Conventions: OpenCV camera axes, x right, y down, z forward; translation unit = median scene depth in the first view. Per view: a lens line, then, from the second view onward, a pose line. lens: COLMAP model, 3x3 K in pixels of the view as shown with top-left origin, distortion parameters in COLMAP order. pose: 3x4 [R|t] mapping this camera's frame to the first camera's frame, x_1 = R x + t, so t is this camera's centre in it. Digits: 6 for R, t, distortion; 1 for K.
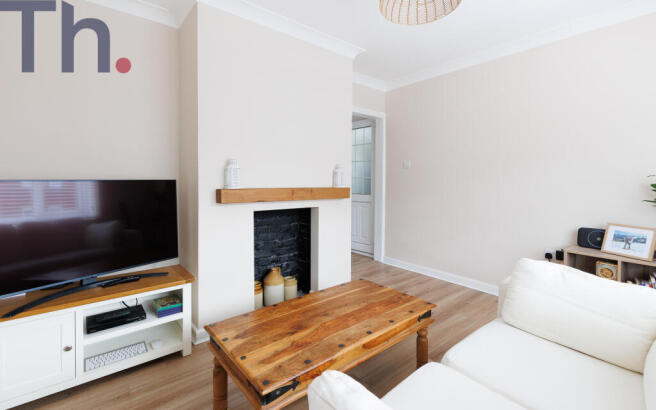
lens RADIAL K [[299.2, 0, 330.2], [0, 299.2, 181.2], [0, 0, 1]] dist [0.002999, 0.000021]
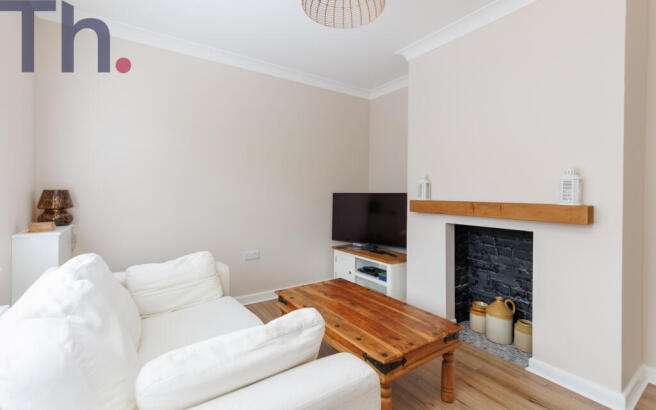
lens RADIAL K [[299.2, 0, 330.2], [0, 299.2, 181.2], [0, 0, 1]] dist [0.002999, 0.000021]
pose [[-0.089935, -0.042132, -0.995056, 0.933576], [-0.016107, 0.999036, -0.040845, 0.005653], [0.995817, 0.012354, -0.090527, 0.783752]]
